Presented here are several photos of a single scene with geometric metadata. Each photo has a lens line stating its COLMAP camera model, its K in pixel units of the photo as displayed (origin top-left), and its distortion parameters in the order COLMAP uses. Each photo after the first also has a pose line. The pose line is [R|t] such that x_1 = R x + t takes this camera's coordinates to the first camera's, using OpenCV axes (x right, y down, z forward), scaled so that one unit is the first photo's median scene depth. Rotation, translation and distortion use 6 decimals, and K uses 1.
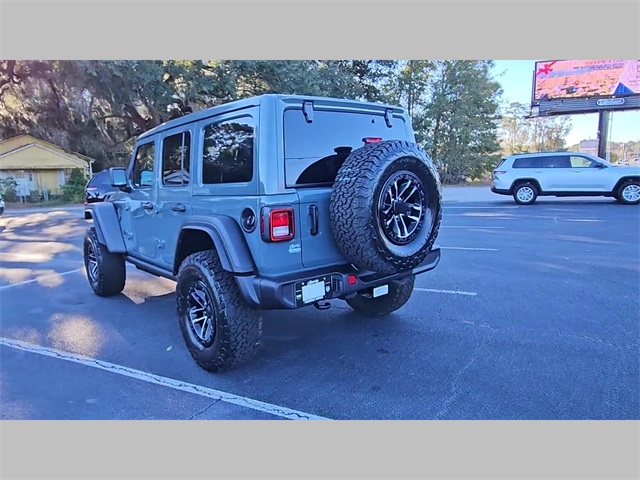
lens RADIAL K [[425.1, 0, 319.6], [0, 425.1, 238.0], [0, 0, 1]] dist [-0.001275, -0.002158]
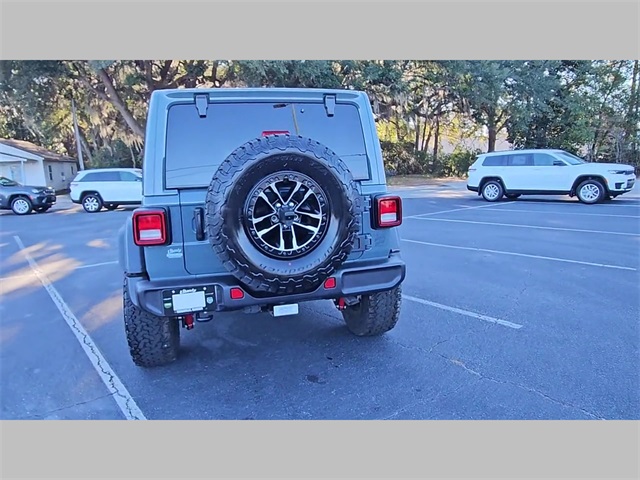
lens RADIAL K [[431.5, 0, 317.6], [0, 431.5, 238.3], [0, 0, 1]] dist [0.004863, 0.000442]
pose [[0.905052, 0.068698, -0.419717, 0.566086], [-0.058630, 0.997599, 0.036857, -0.056801], [0.421241, -0.008750, 0.906907, 0.240011]]
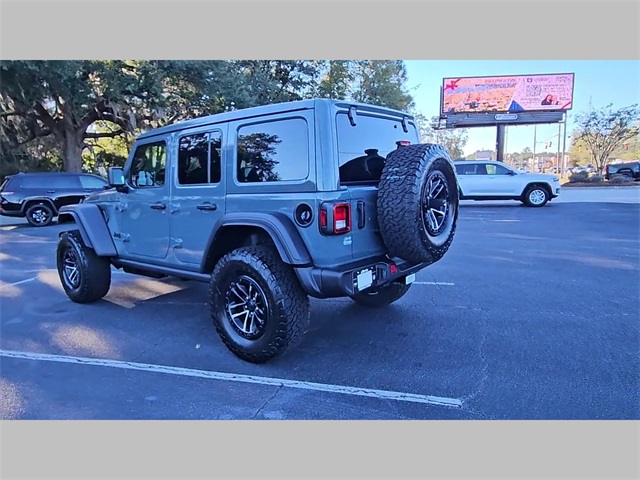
lens RADIAL K [[422.5, 0, 319.6], [0, 422.5, 240.8], [0, 0, 1]] dist [0.000970, 0.000070]
pose [[0.981878, -0.021068, 0.188338, -0.300126], [0.022413, 0.999736, -0.005016, 0.025495], [-0.188183, 0.009146, 0.982091, -0.044053]]
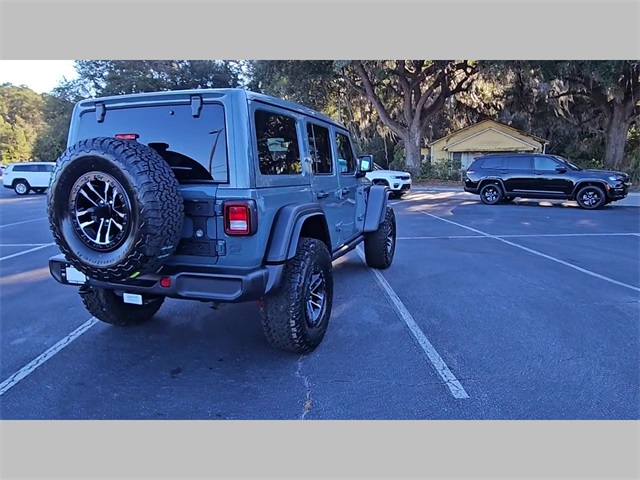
lens RADIAL K [[433.4, 0, 317.0], [0, 433.4, 239.3], [0, 0, 1]] dist [0.003488, -0.000707]
pose [[0.492268, 0.176966, -0.852265, 1.147113], [-0.141690, 0.982347, 0.122136, -0.180254], [0.858834, 0.060634, 0.508652, 0.866898]]
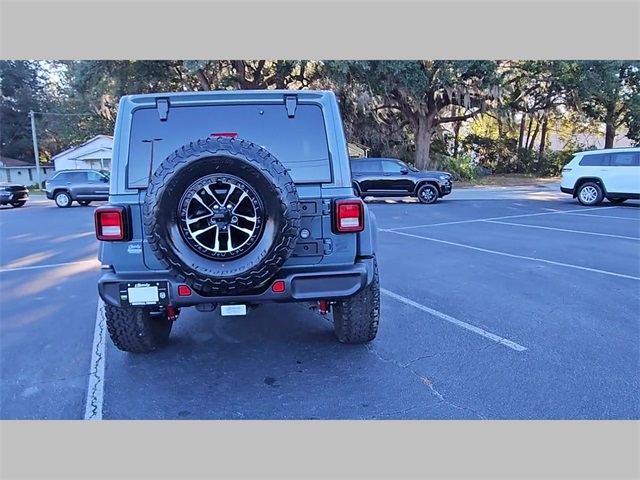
lens RADIAL K [[433.4, 0, 317.0], [0, 433.4, 239.3], [0, 0, 1]] dist [0.003488, -0.000707]
pose [[0.791000, 0.109568, -0.601925, 0.808018], [-0.091495, 0.993954, 0.060693, -0.090669], [0.604936, 0.007065, 0.796243, 0.401645]]
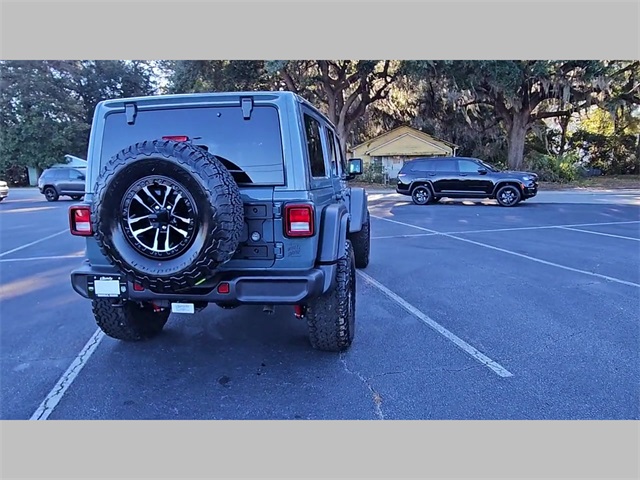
lens RADIAL K [[433.4, 0, 317.0], [0, 433.4, 239.3], [0, 0, 1]] dist [0.003488, -0.000707]
pose [[0.646997, 0.143601, -0.748849, 1.001559], [-0.118736, 0.989100, 0.087085, -0.133511], [0.753191, 0.032571, 0.656995, 0.617565]]
